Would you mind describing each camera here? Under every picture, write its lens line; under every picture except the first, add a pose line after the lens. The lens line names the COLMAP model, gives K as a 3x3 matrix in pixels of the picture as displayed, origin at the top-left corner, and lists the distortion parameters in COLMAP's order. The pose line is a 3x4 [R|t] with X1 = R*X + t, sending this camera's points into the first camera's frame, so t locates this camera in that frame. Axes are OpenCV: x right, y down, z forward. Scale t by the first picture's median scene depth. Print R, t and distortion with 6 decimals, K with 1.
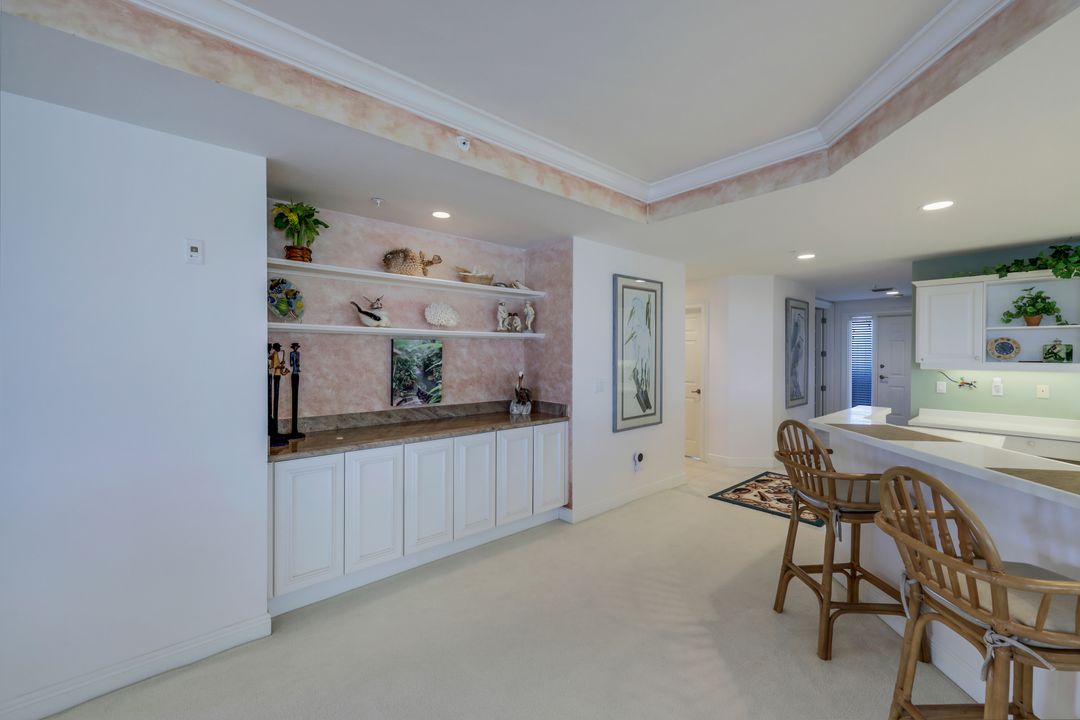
lens RADIAL K [[435.1, 0, 544.9], [0, 435.1, 357.2], [0, 0, 1]] dist [0.000232, -0.000588]
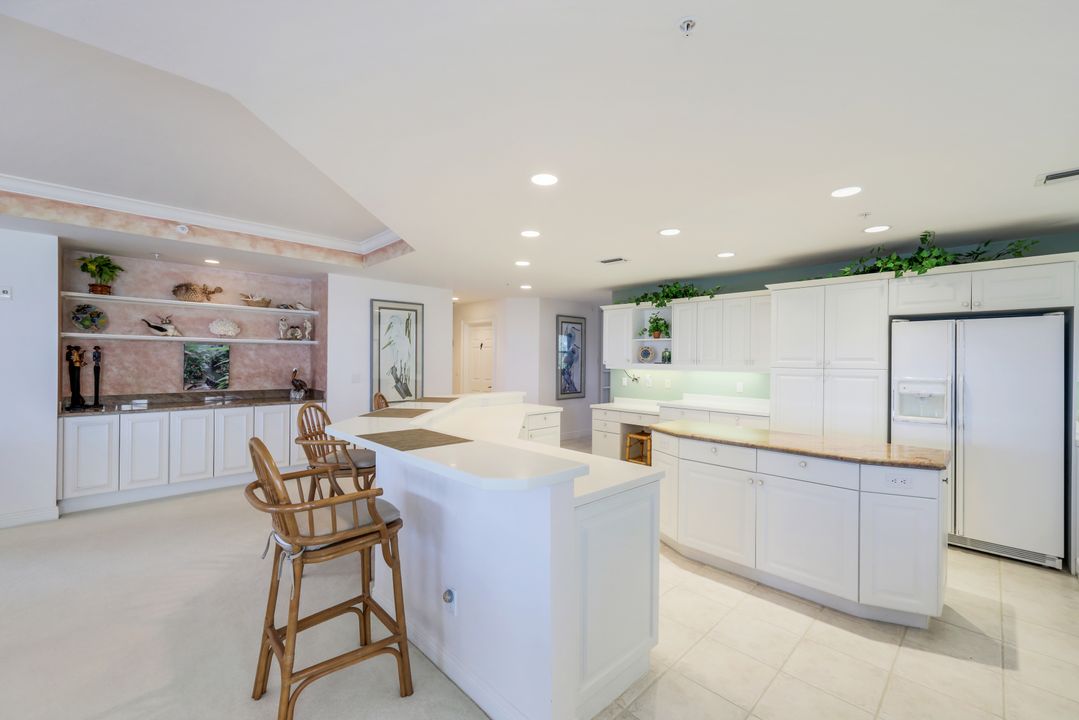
lens RADIAL K [[434.7, 0, 538.0], [0, 434.7, 360.1], [0, 0, 1]] dist [0.000232, -0.000588]
pose [[0.998519, 0.006410, 0.054028, 0.707143], [-0.005978, 0.999949, -0.008153, 0.015719], [-0.054078, 0.007818, 0.998506, -0.488118]]
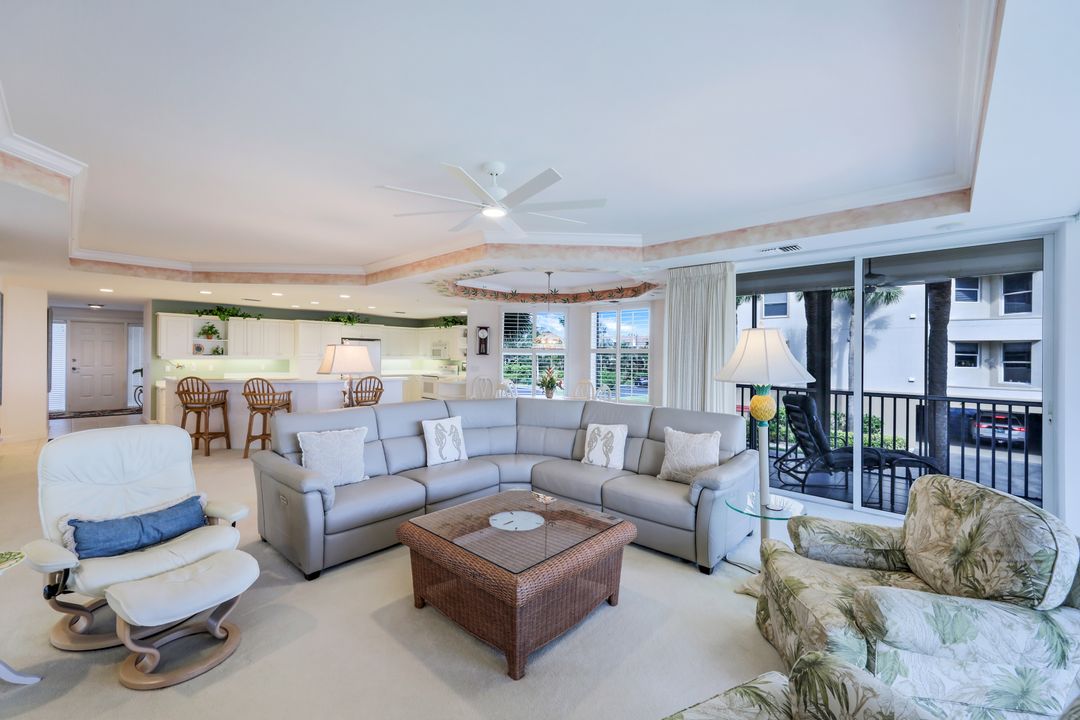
lens RADIAL K [[435.1, 0, 542.3], [0, 435.1, 353.8], [0, 0, 1]] dist [0.000232, -0.000588]
pose [[-0.105521, -0.000248, 0.994417, -1.453851], [0.000934, 1.000000, 0.000349, 0.005687], [-0.994417, 0.000966, -0.105521, -0.538867]]
